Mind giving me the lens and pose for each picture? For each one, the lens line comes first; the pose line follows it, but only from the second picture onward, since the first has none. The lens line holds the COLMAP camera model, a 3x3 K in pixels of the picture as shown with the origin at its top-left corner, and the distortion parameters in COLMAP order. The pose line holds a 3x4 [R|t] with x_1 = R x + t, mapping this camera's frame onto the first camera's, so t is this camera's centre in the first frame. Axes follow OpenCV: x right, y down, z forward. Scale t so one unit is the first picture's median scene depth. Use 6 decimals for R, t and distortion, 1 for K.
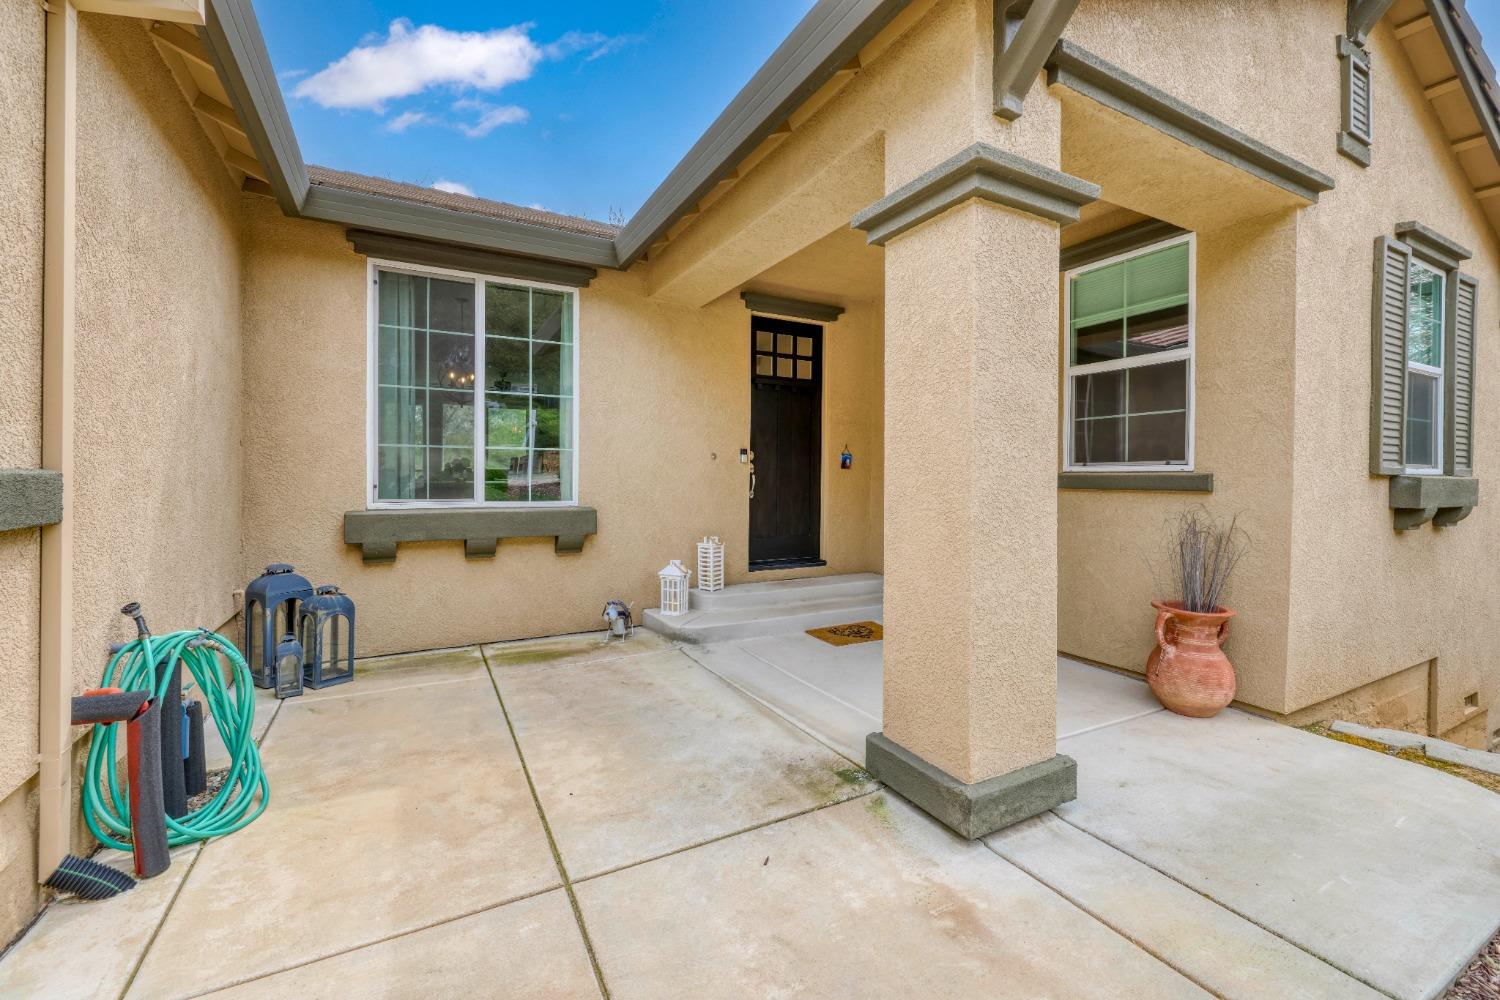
lens RADIAL K [[633.6, 0, 750.8], [0, 633.6, 476.8], [0, 0, 1]] dist [-0.004478, 0.000389]
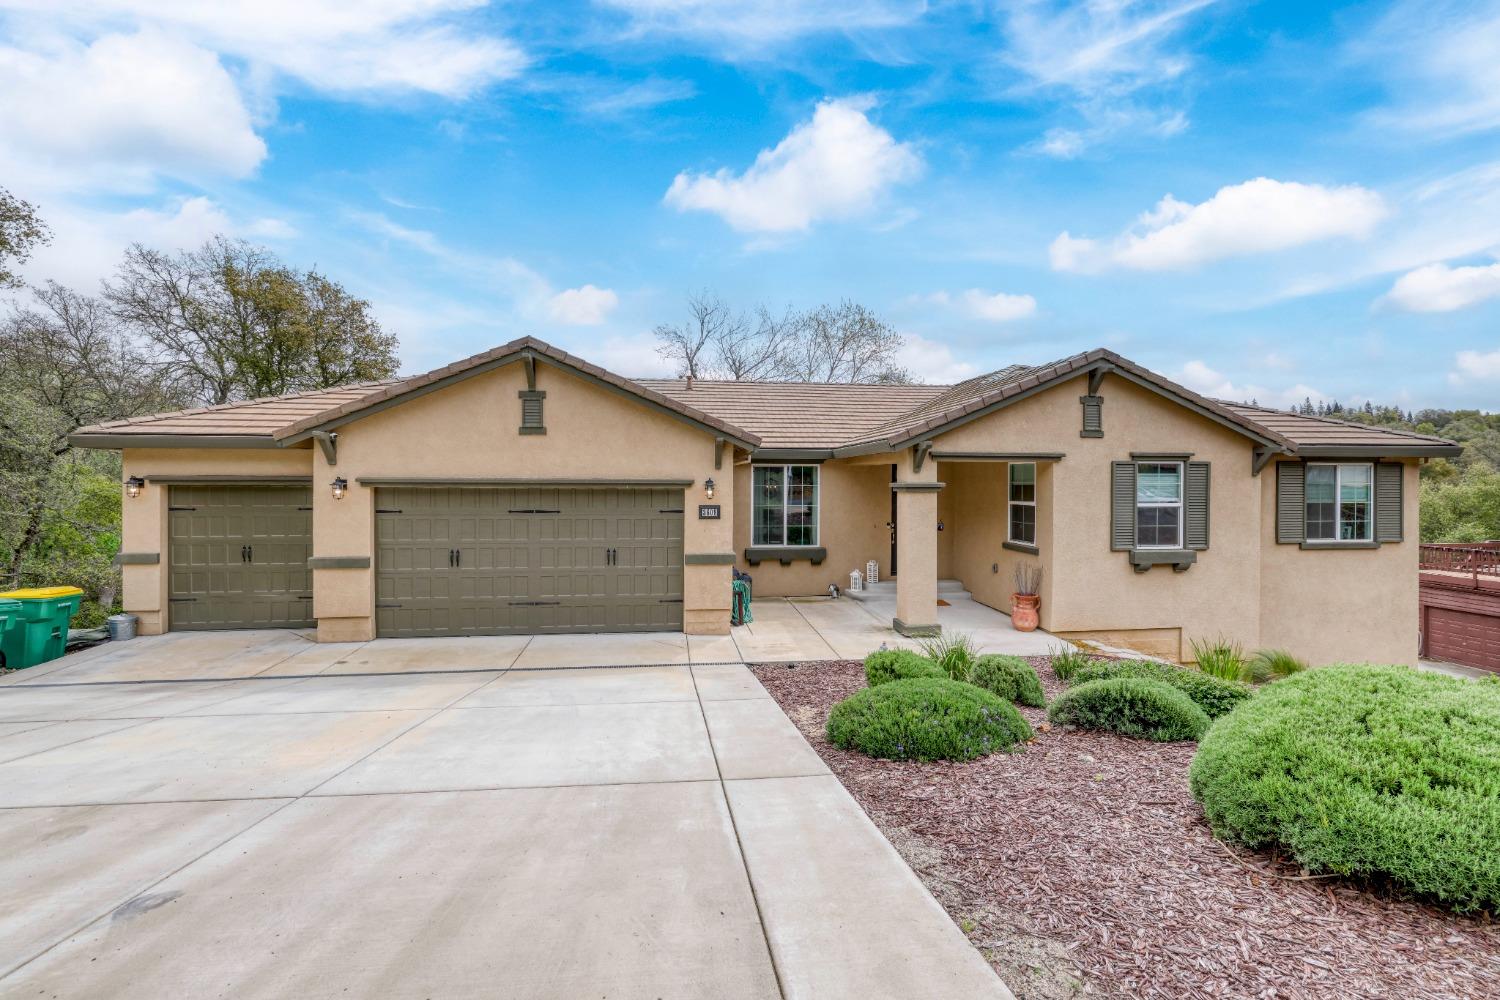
lens RADIAL K [[681.6, 0, 735.7], [0, 681.6, 471.2], [0, 0, 1]] dist [-0.004310, 0.000158]
pose [[0.928622, -0.005686, -0.370985, 0.485811], [0.002321, 0.999952, -0.009514, -0.259962], [0.371021, 0.007974, 0.928590, -1.875678]]
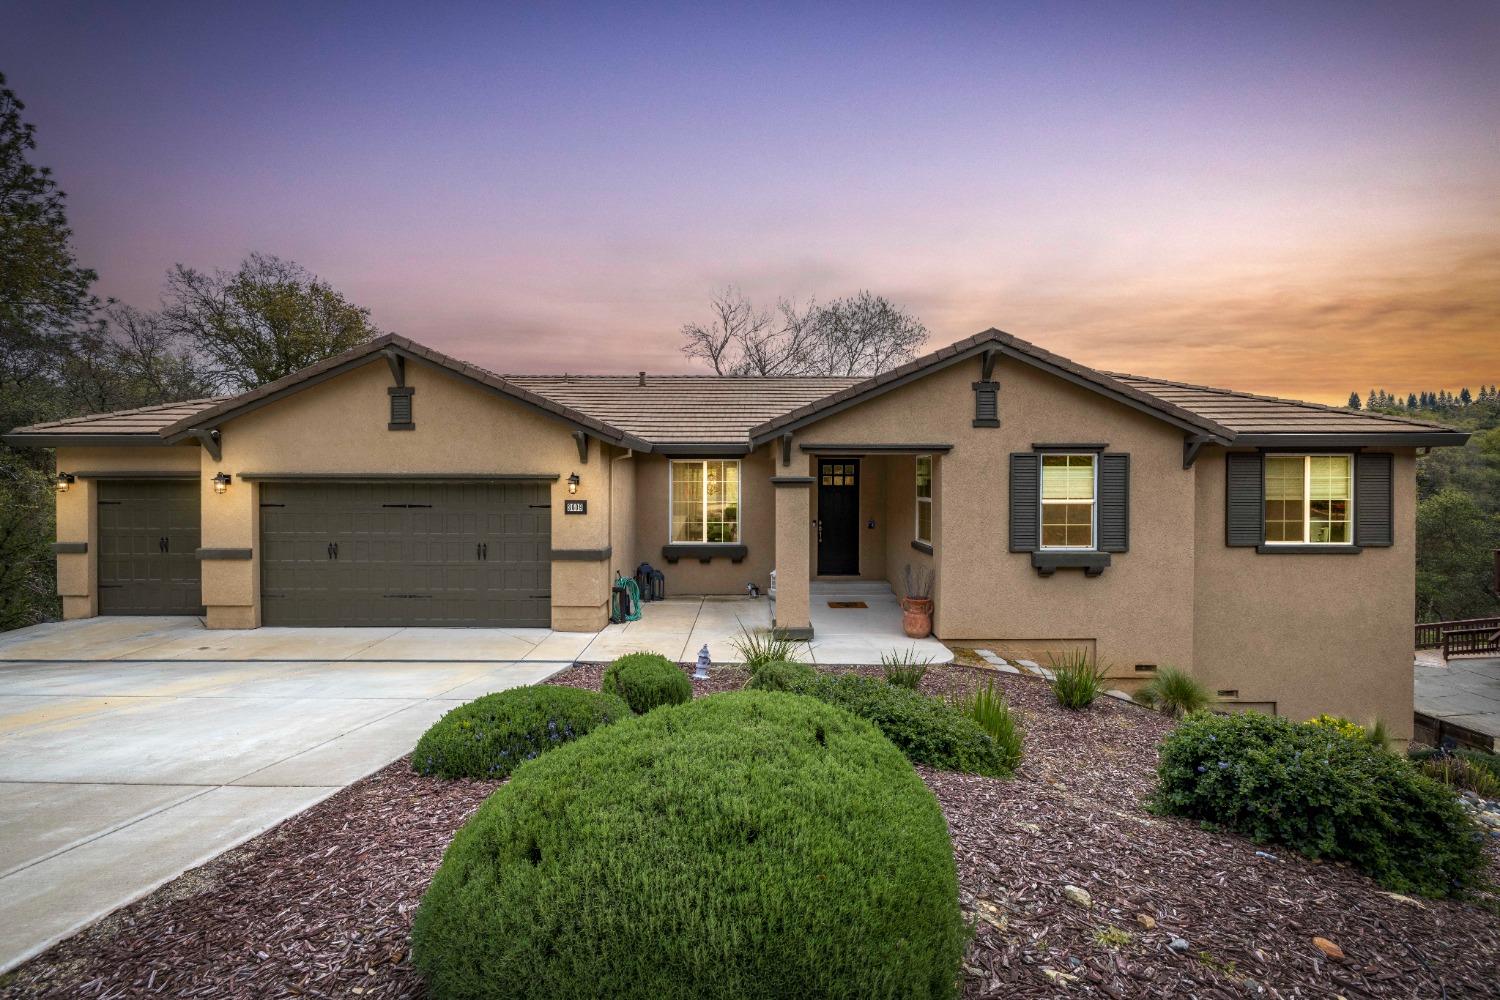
lens RADIAL K [[672.7, 0, 737.2], [0, 672.7, 474.4], [0, 0, 1]] dist [-0.007697, 0.001626]
pose [[0.872262, -0.005693, -0.489007, 1.111386], [0.004639, 0.999984, -0.003368, -0.243507], [0.489018, 0.000670, 0.872274, -1.454218]]
